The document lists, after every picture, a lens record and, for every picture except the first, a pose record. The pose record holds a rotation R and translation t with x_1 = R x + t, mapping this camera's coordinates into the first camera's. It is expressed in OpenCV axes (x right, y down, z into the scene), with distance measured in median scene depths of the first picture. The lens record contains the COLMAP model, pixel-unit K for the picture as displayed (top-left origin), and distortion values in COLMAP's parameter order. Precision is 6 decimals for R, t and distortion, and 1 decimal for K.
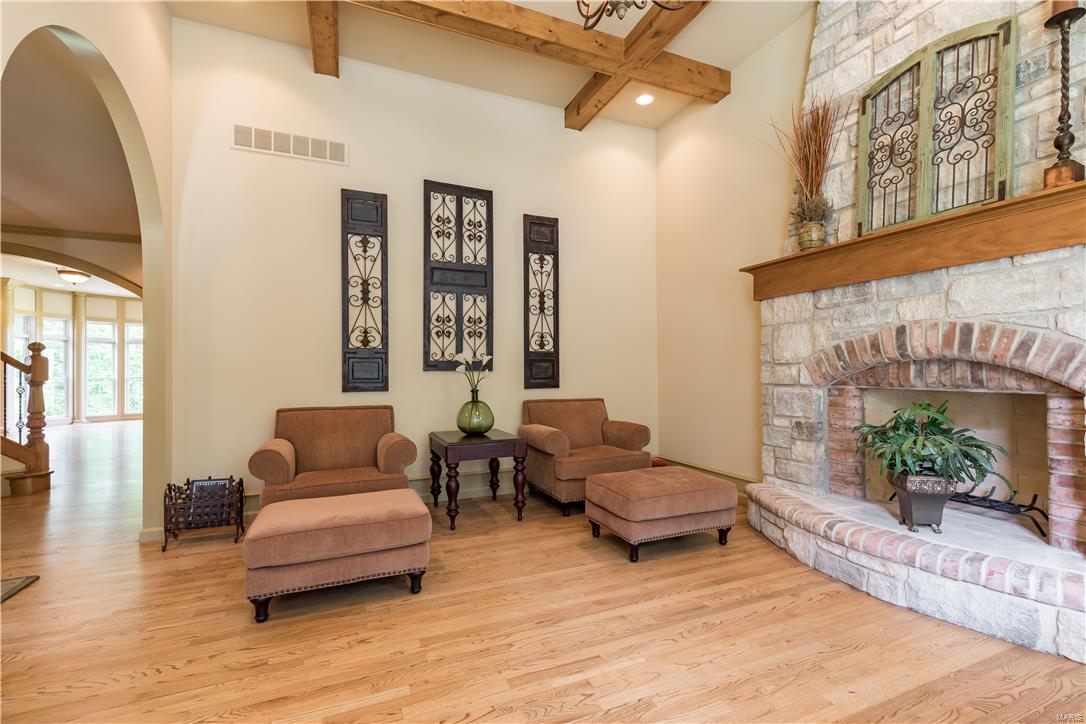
lens RADIAL K [[490.8, 0, 553.9], [0, 490.8, 366.3], [0, 0, 1]] dist [0.007173, -0.000542]
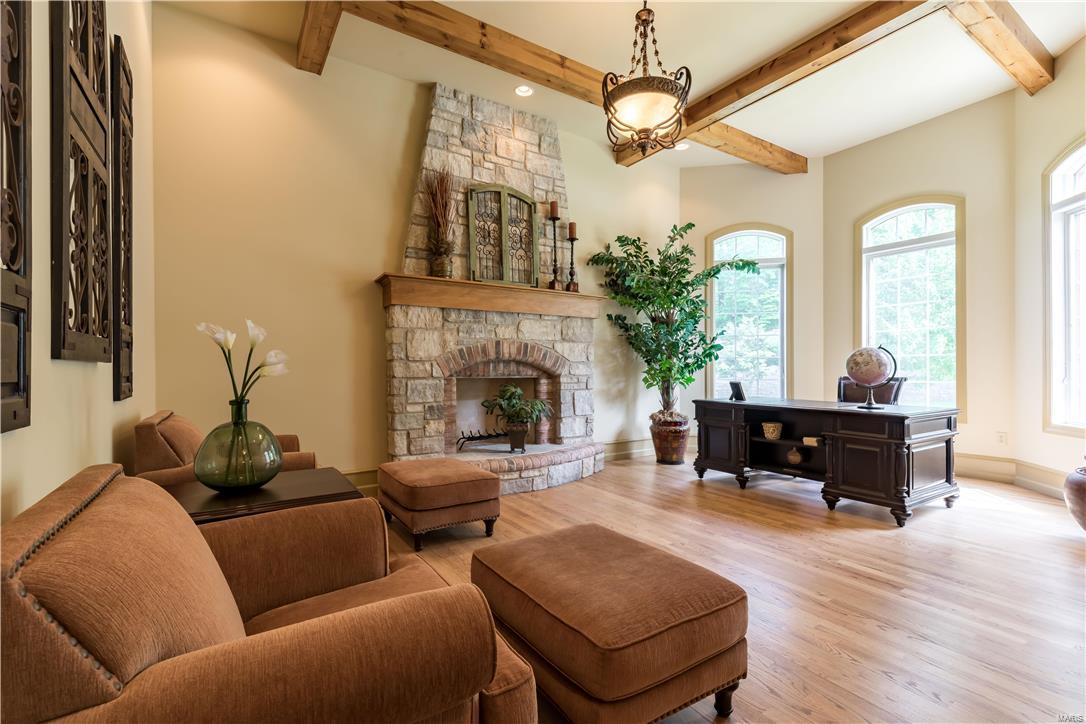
lens RADIAL K [[490.8, 0, 549.1], [0, 490.8, 367.7], [0, 0, 1]] dist [0.007173, -0.000542]
pose [[-0.160508, 0.006075, 0.987016, -0.964110], [-0.006252, 0.999955, -0.007172, 0.022818], [-0.987015, -0.007322, -0.160463, 1.047885]]
